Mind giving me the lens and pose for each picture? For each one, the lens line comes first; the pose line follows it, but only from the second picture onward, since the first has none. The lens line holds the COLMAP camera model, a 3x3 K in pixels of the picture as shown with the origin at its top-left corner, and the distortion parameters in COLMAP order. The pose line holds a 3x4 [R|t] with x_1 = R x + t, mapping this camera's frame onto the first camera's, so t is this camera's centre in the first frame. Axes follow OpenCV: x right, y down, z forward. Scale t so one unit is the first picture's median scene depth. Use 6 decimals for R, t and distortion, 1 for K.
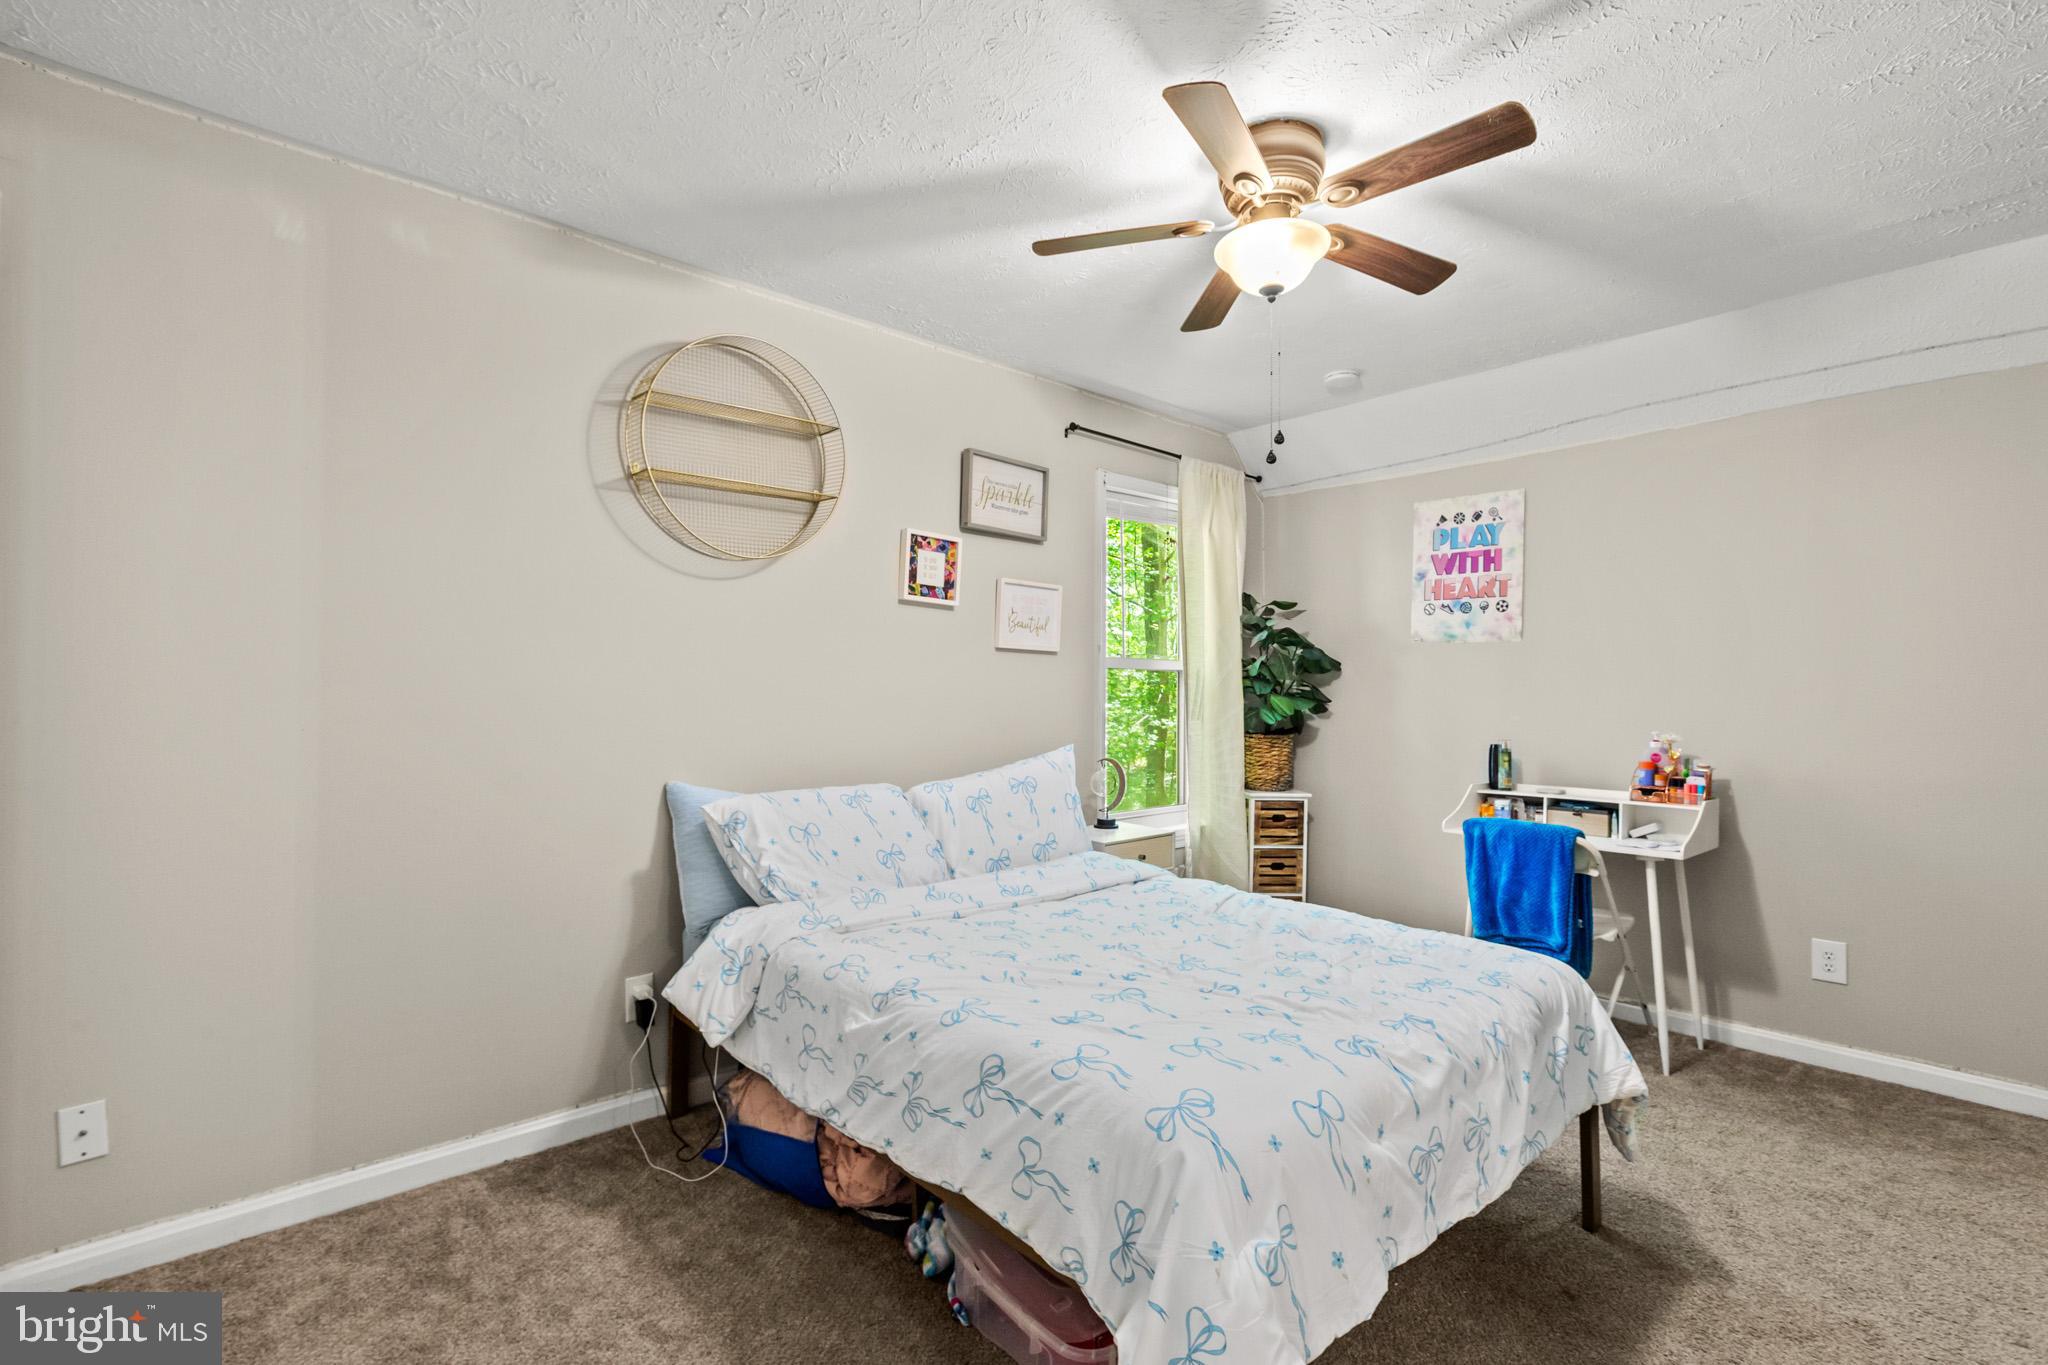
lens RADIAL K [[931.1, 0, 1026.4], [0, 931.1, 678.1], [0, 0, 1]] dist [0.002643, -0.000411]
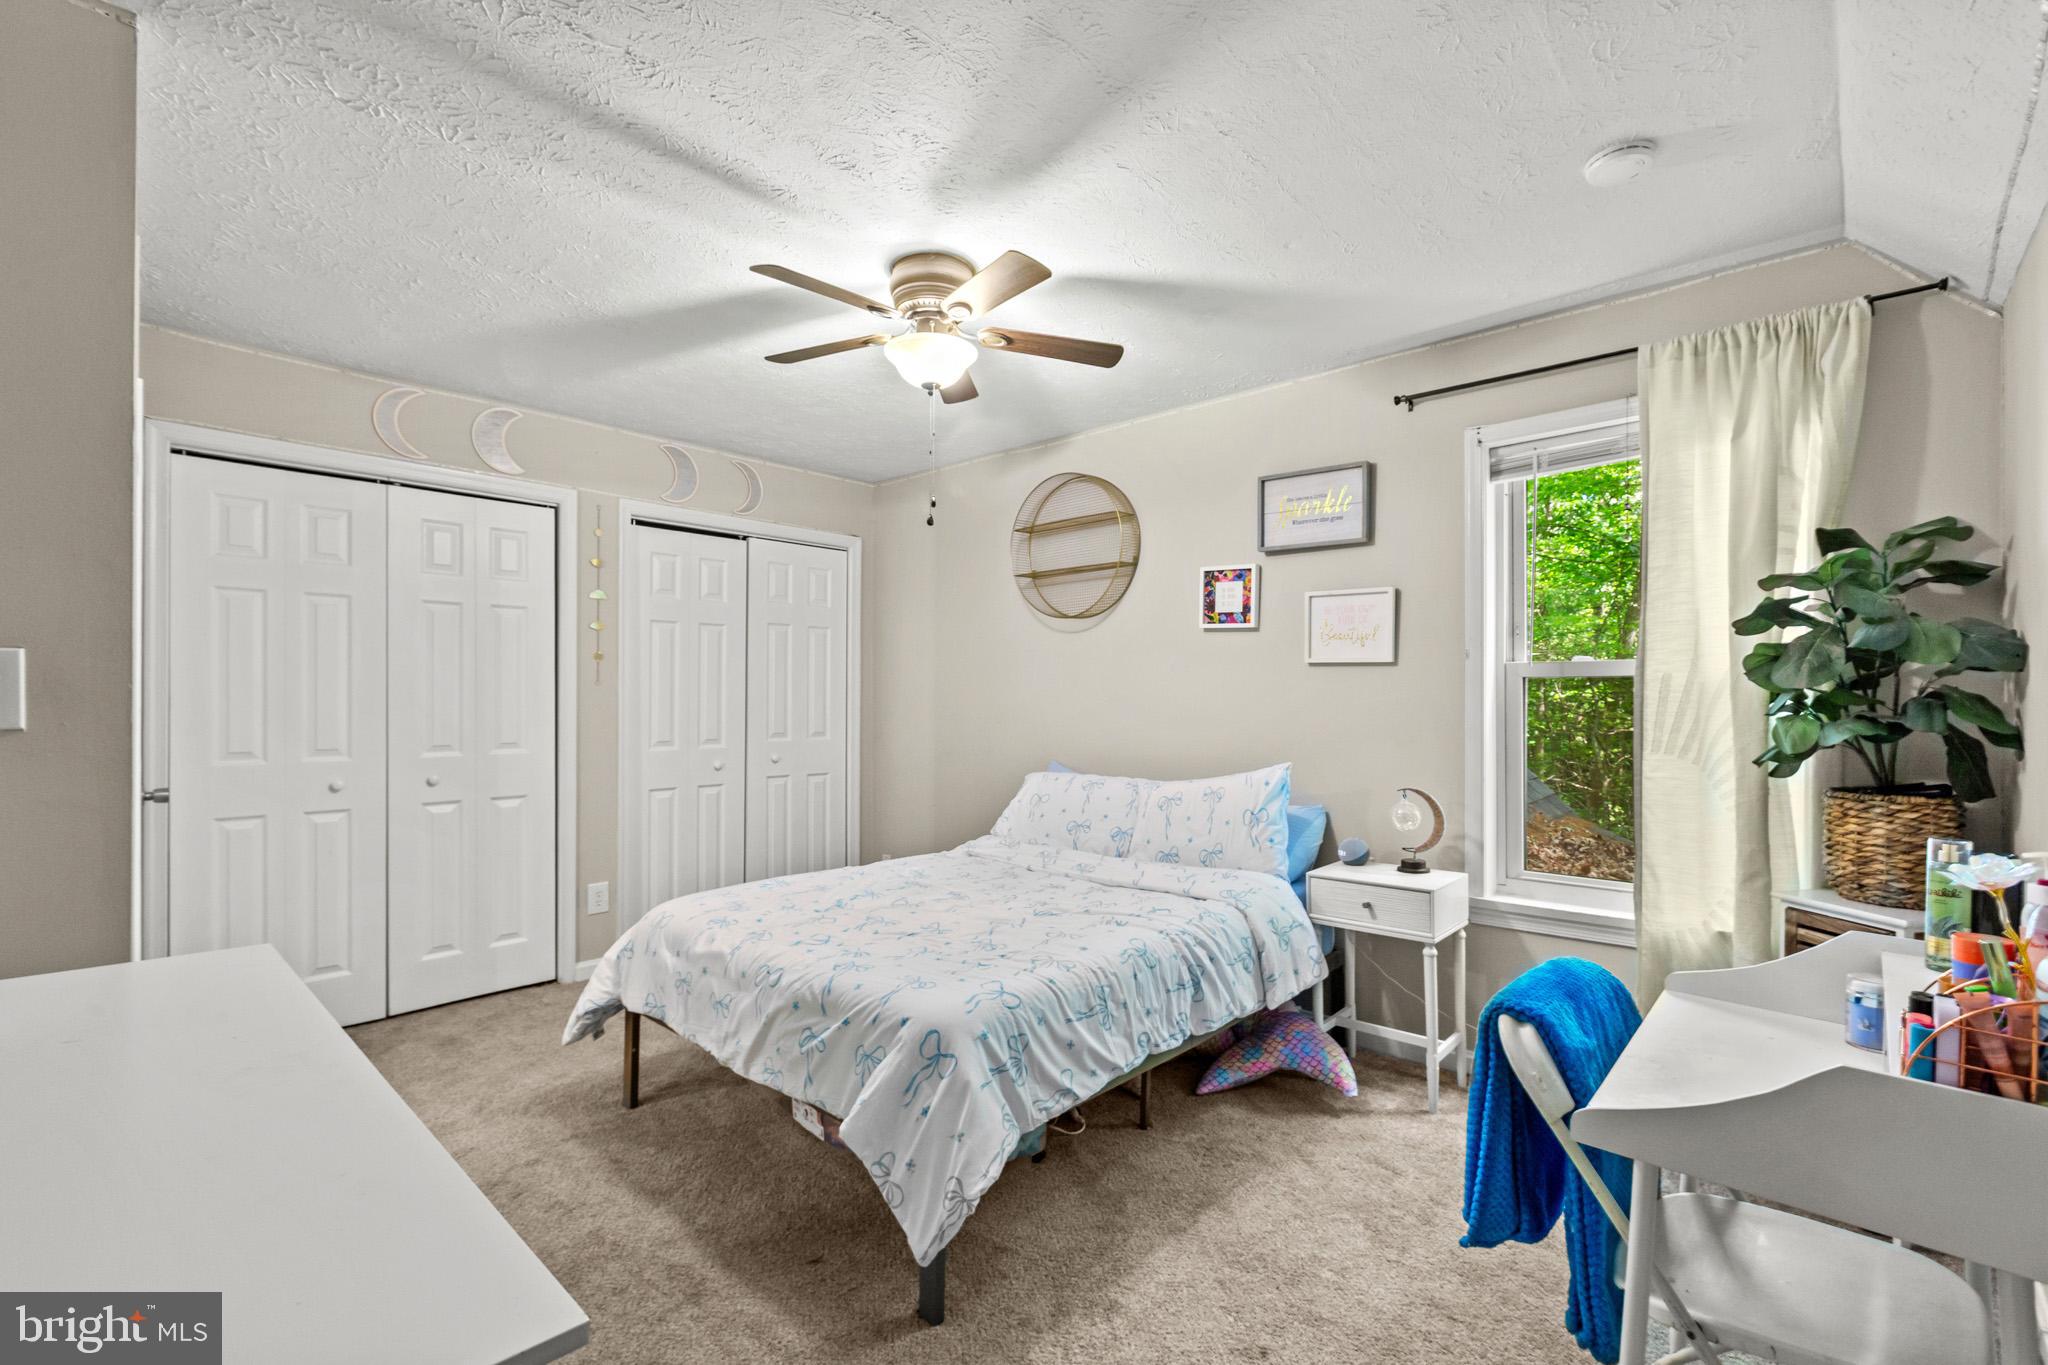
lens RADIAL K [[931.1, 0, 1020.9], [0, 931.1, 700.5], [0, 0, 1]] dist [0.002643, -0.000411]
pose [[0.098192, -0.008350, -0.995132, 0.985926], [0.010992, 0.999913, -0.007306, 0.011911], [0.995107, -0.010221, 0.098275, 0.639619]]
